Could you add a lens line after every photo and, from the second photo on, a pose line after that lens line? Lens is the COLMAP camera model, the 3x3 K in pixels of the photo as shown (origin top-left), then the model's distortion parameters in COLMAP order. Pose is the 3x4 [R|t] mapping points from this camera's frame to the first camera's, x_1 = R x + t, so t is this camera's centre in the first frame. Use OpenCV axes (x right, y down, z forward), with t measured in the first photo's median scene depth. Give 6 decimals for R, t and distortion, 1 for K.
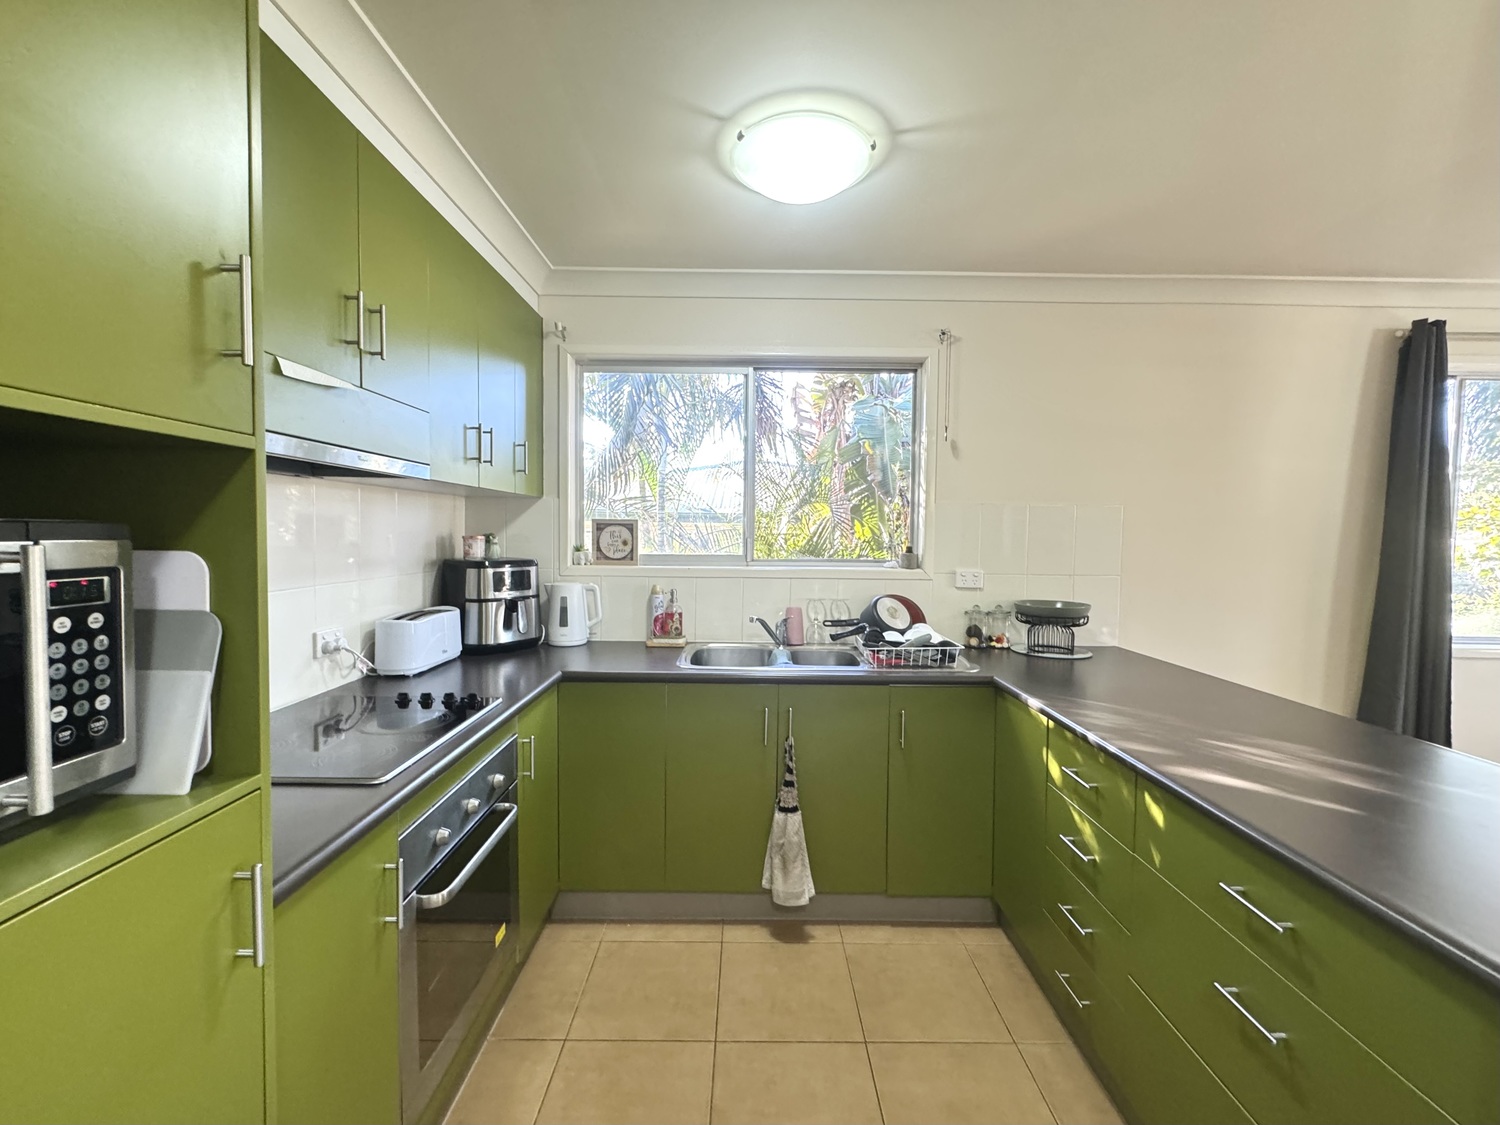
lens RADIAL K [[596.5, 0, 750.0], [0, 596.5, 562.5], [0, 0, 1]] dist [-0.000310, -0.000178]
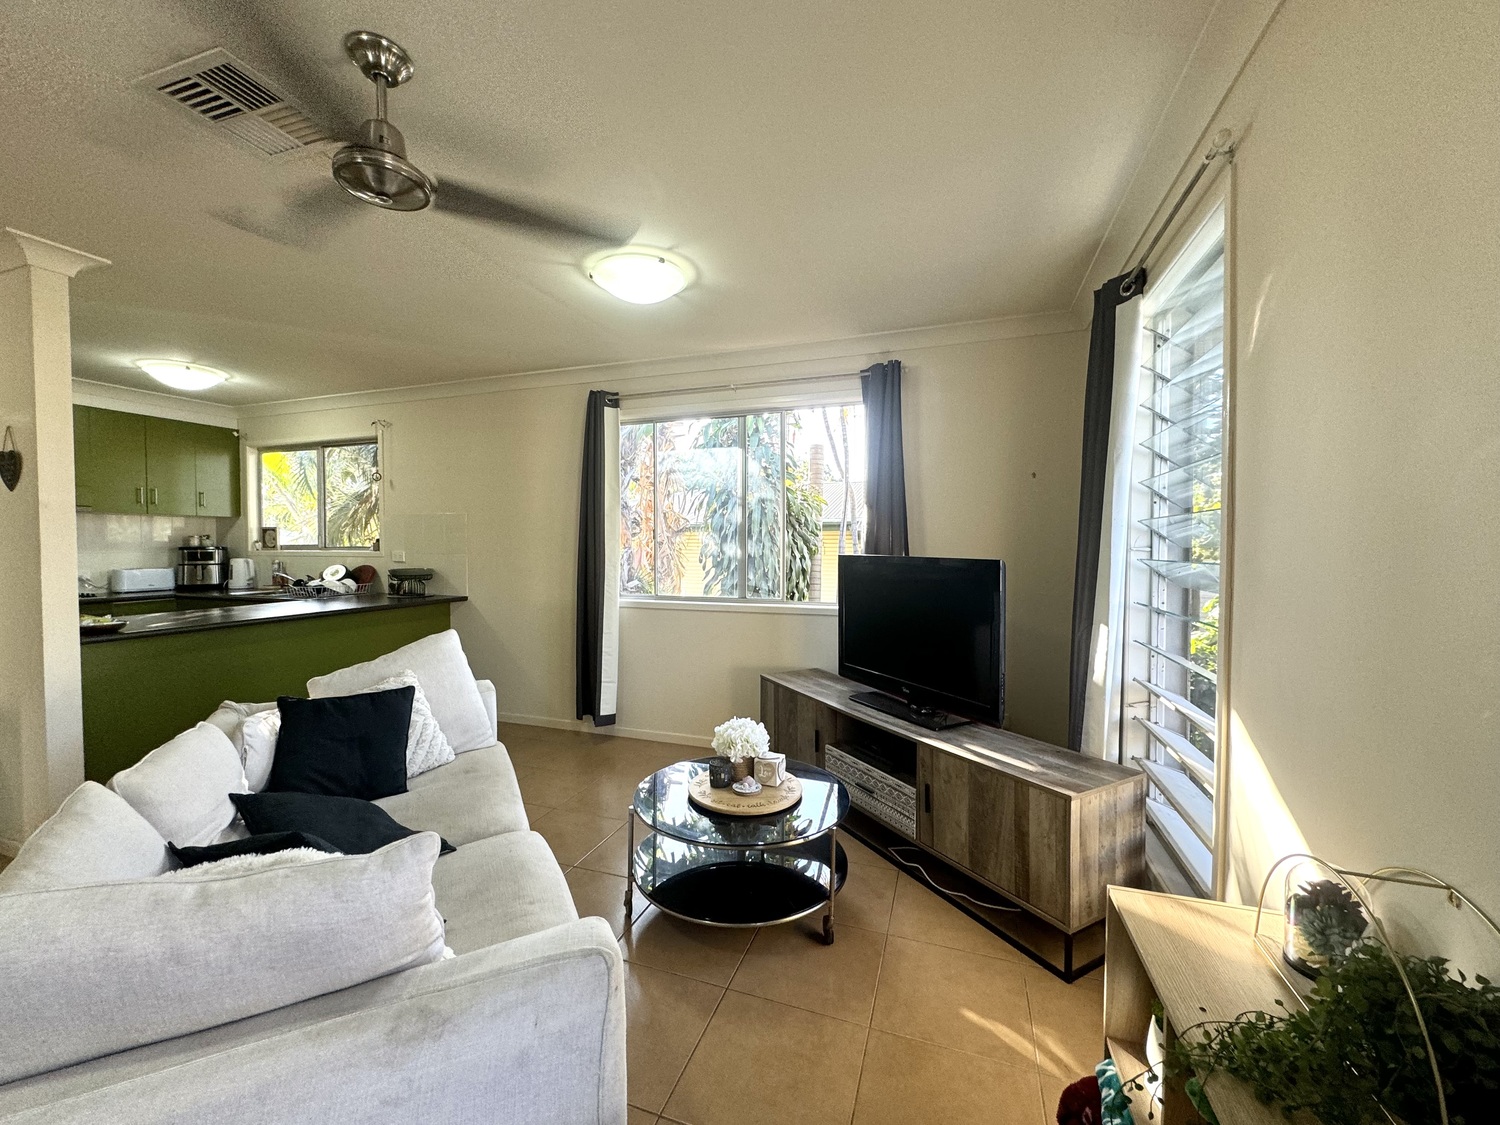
lens RADIAL K [[596.5, 0, 750.0], [0, 596.5, 562.5], [0, 0, 1]] dist [-0.000310, -0.000178]
pose [[0.939186, 0.000034, -0.343408, 1.946942], [-0.009643, 0.999608, -0.026273, 0.078685], [0.343272, 0.027986, 0.938819, -0.294622]]
